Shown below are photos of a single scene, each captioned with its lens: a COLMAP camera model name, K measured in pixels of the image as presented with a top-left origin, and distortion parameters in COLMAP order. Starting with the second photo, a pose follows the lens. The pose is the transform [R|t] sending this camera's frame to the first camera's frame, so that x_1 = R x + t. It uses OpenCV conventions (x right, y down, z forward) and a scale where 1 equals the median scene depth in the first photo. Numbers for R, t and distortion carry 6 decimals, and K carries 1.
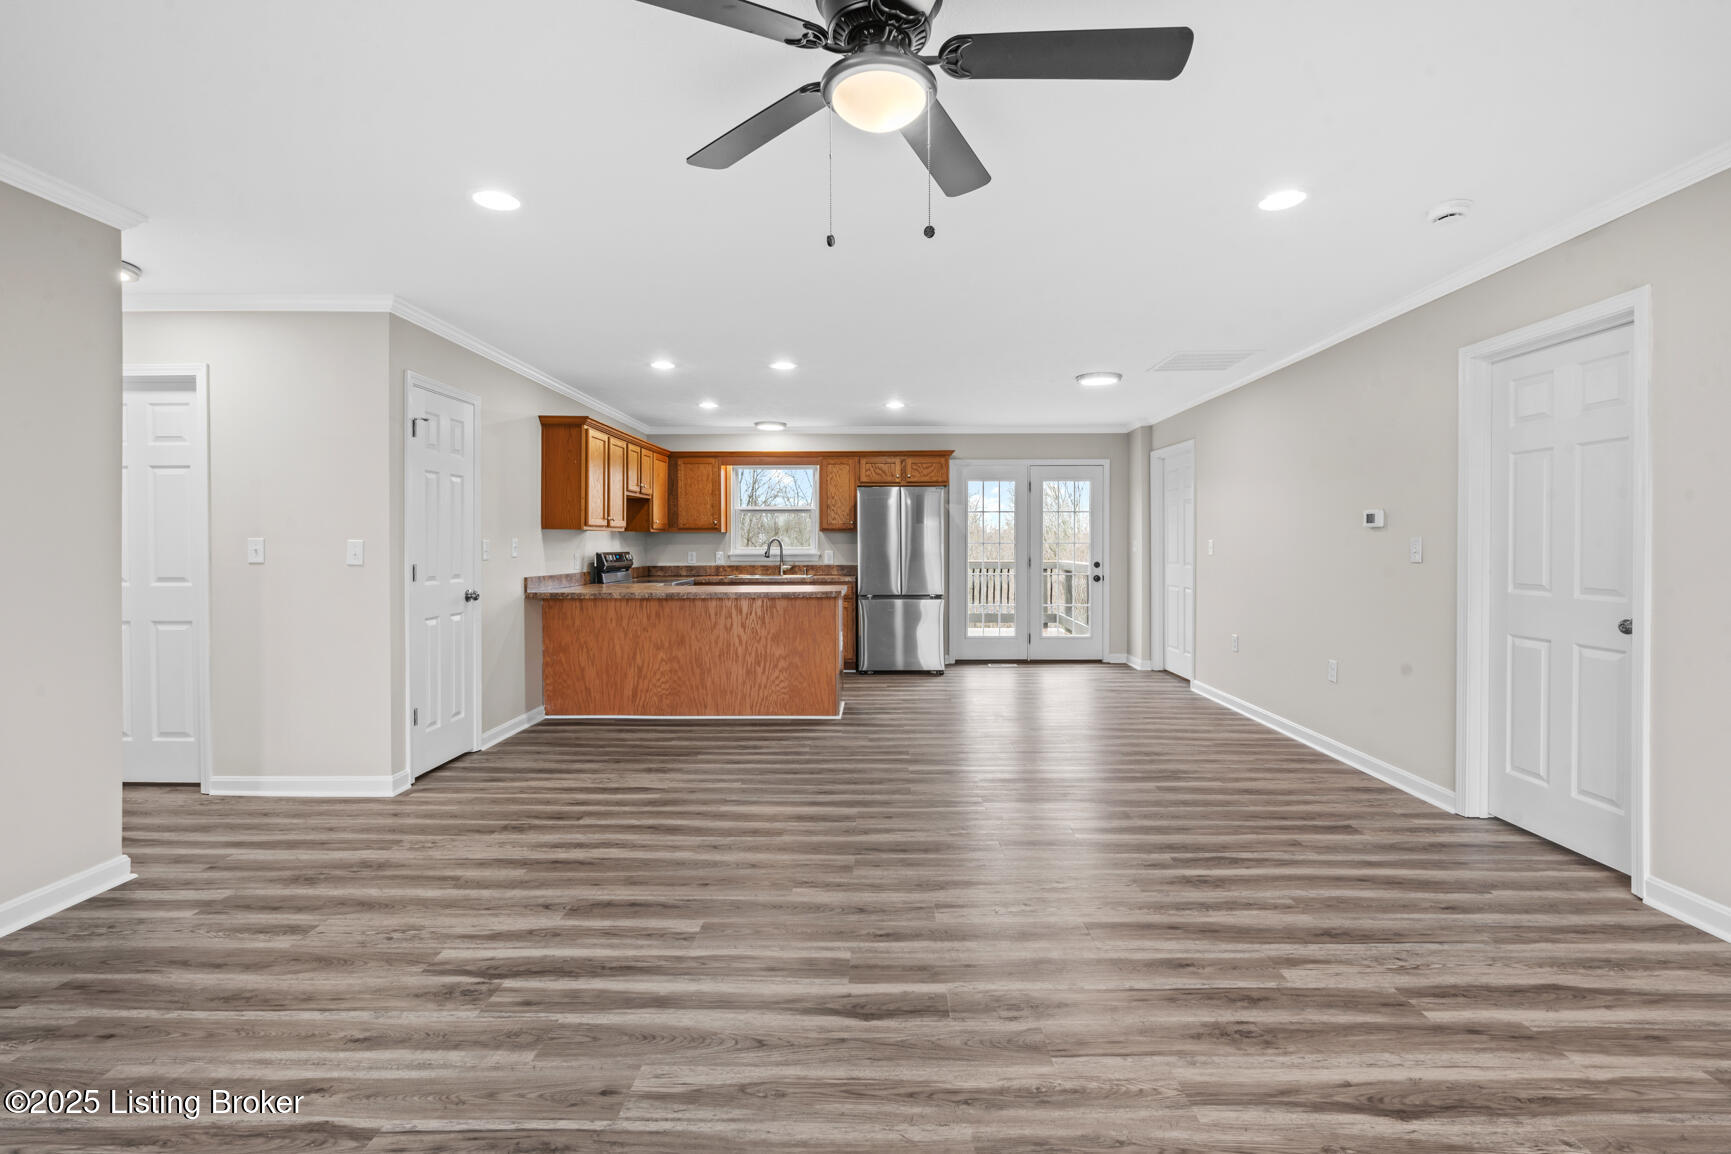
lens RADIAL K [[792.1, 0, 872.5], [0, 792.1, 544.5], [0, 0, 1]] dist [-0.008589, 0.001147]
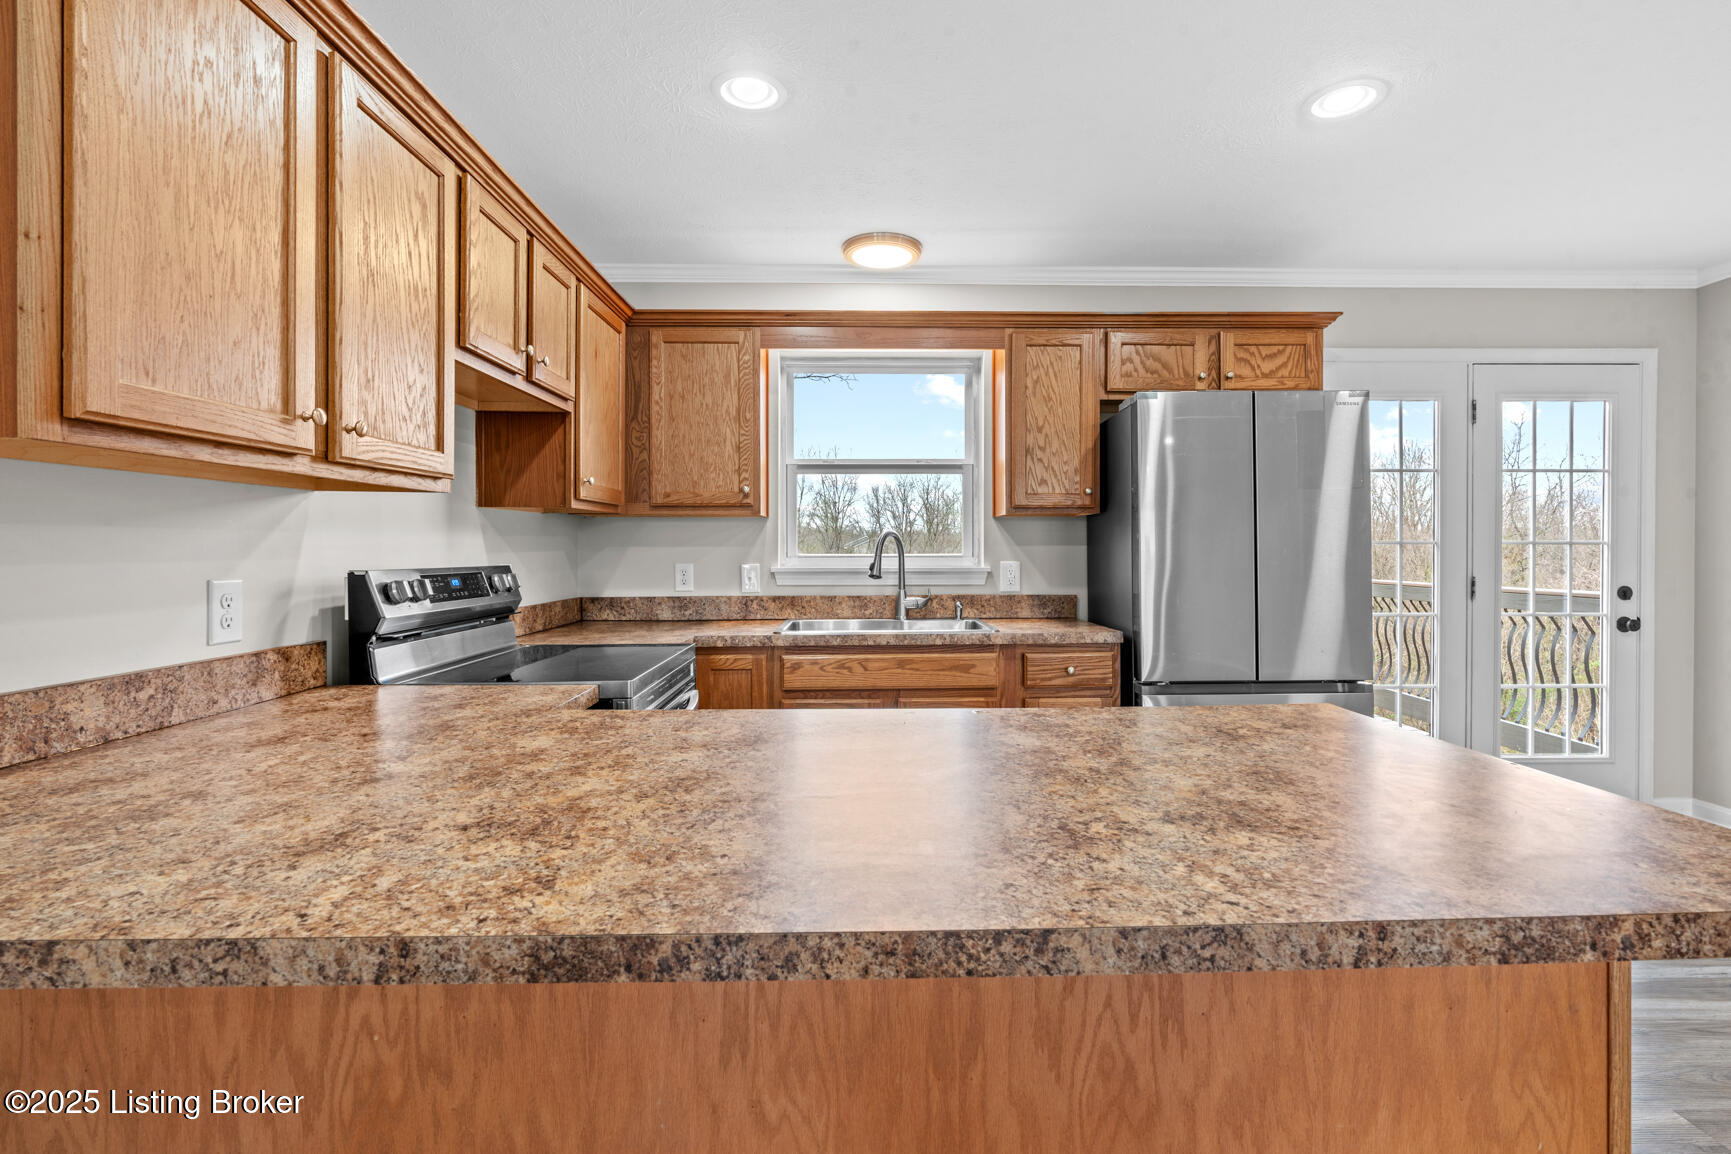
lens RADIAL K [[795.4, 0, 868.5], [0, 795.4, 554.1], [0, 0, 1]] dist [-0.001368, -0.000086]
pose [[0.999768, -0.000057, 0.021519, -0.203097], [-0.000021, 0.999993, 0.003638, 0.003616], [-0.021519, -0.003638, 0.999762, 0.837415]]
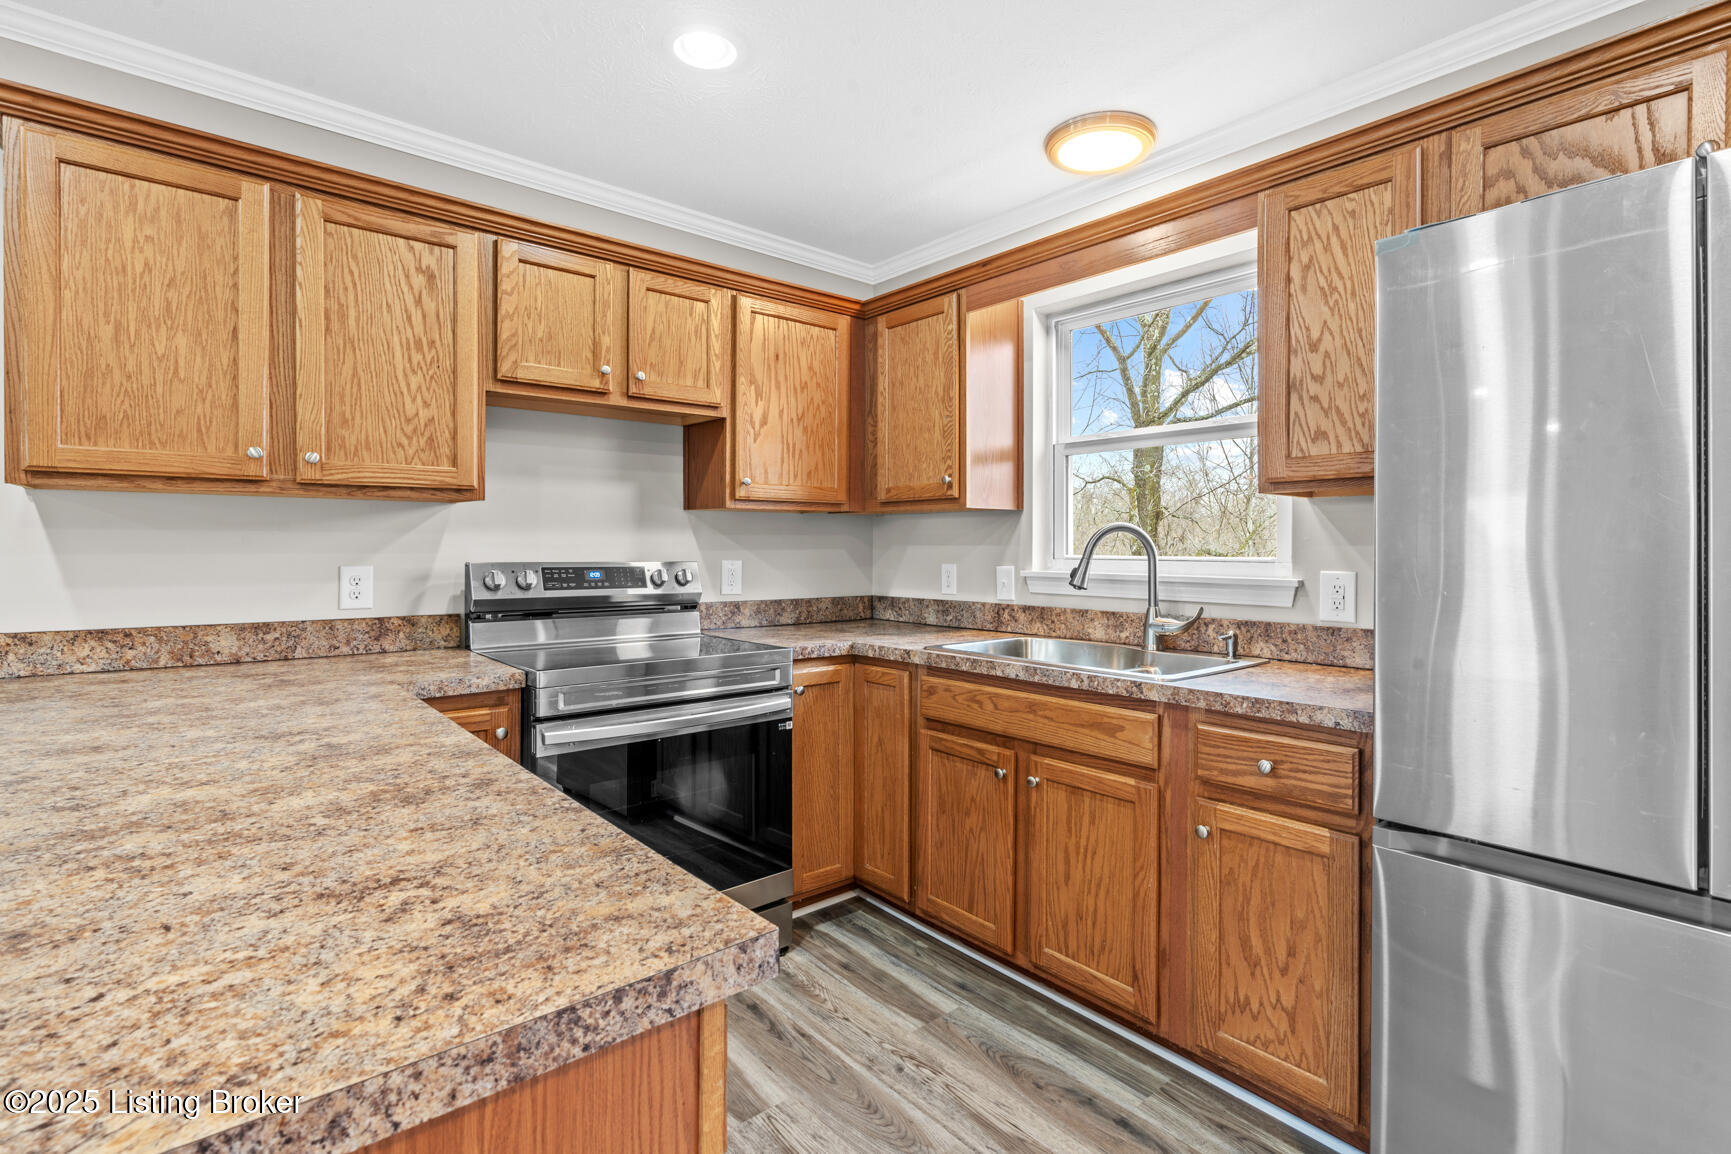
lens RADIAL K [[798.8, 0, 881.7], [0, 798.8, 548.3], [0, 0, 1]] dist [-0.010419, 0.000863]
pose [[0.661088, 0.005432, -0.750289, 0.059131], [-0.007548, 0.999971, 0.000590, 0.002102], [0.750271, 0.005273, 0.661110, 1.046916]]
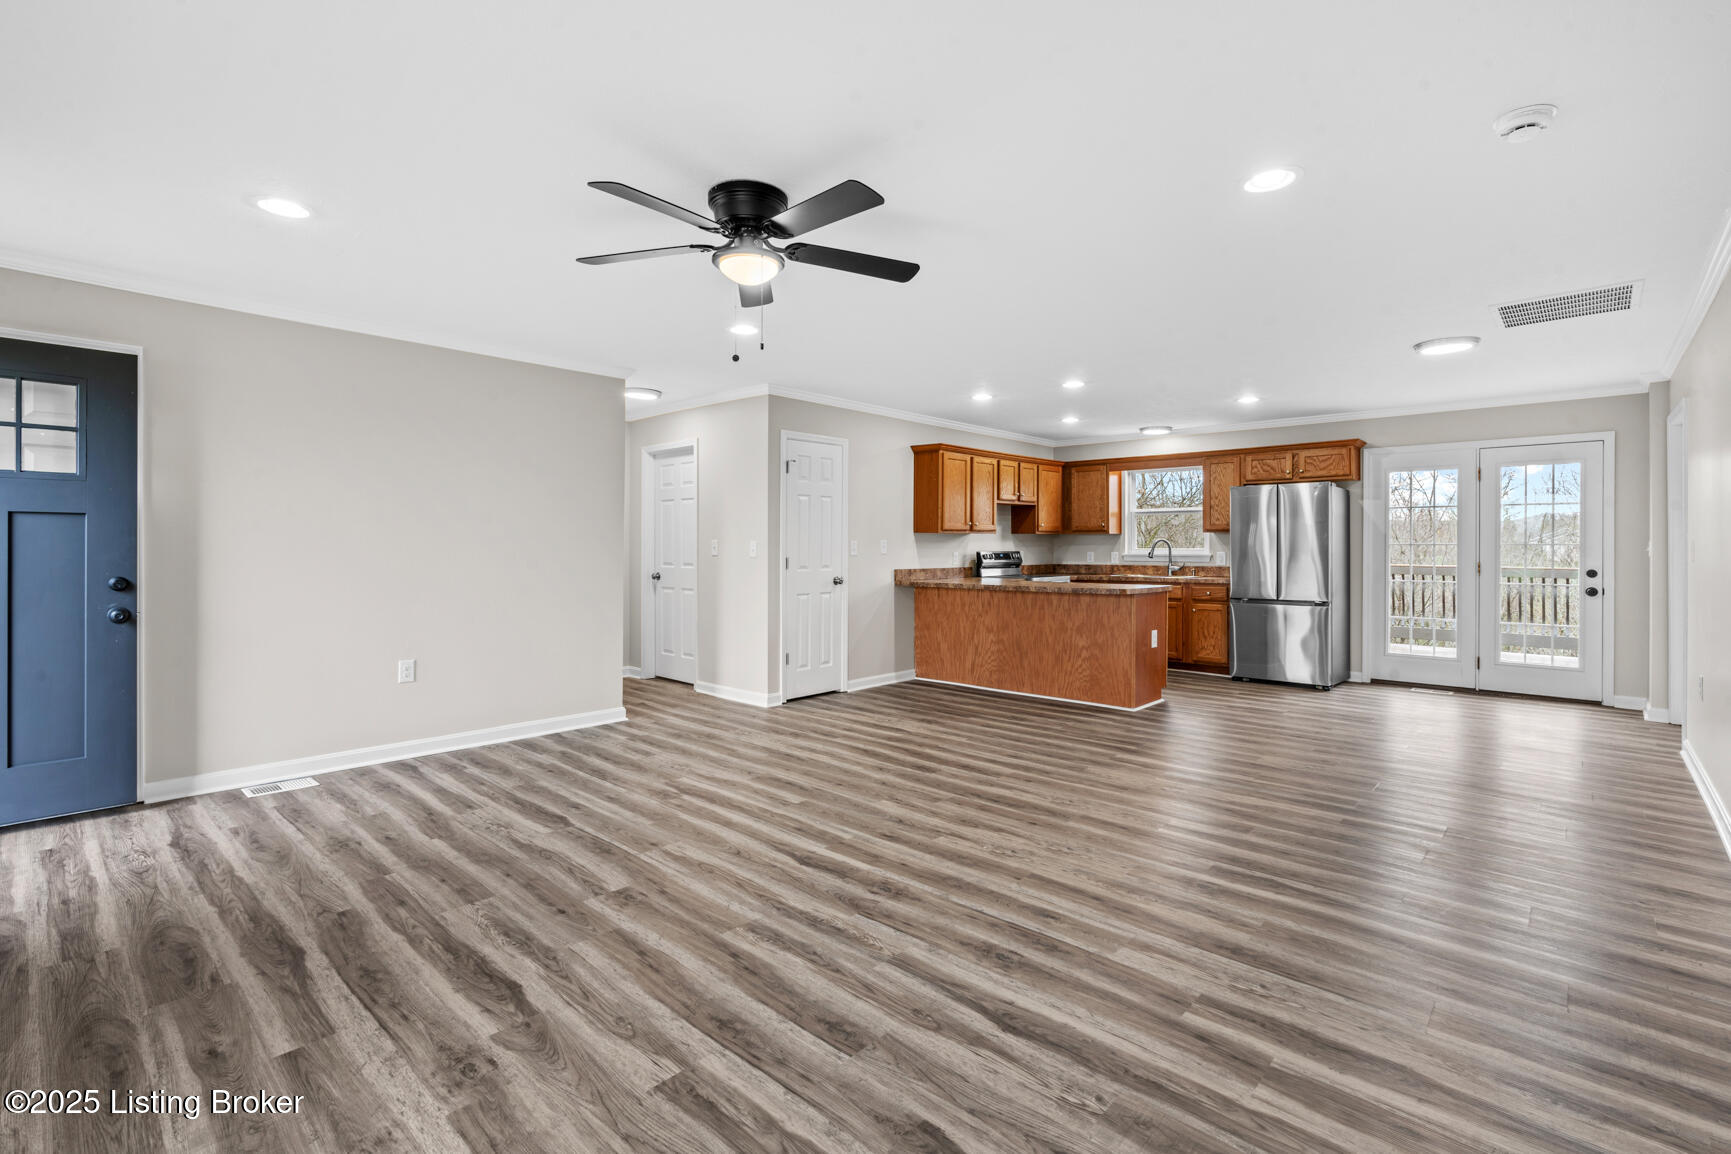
lens RADIAL K [[782.8, 0, 870.2], [0, 782.8, 544.3], [0, 0, 1]] dist [-0.011850, 0.000149]
pose [[0.742345, 0.001680, -0.670016, 0.389701], [-0.002678, 0.999996, -0.000459, -0.000078], [0.670013, 0.002135, 0.742347, -0.002426]]
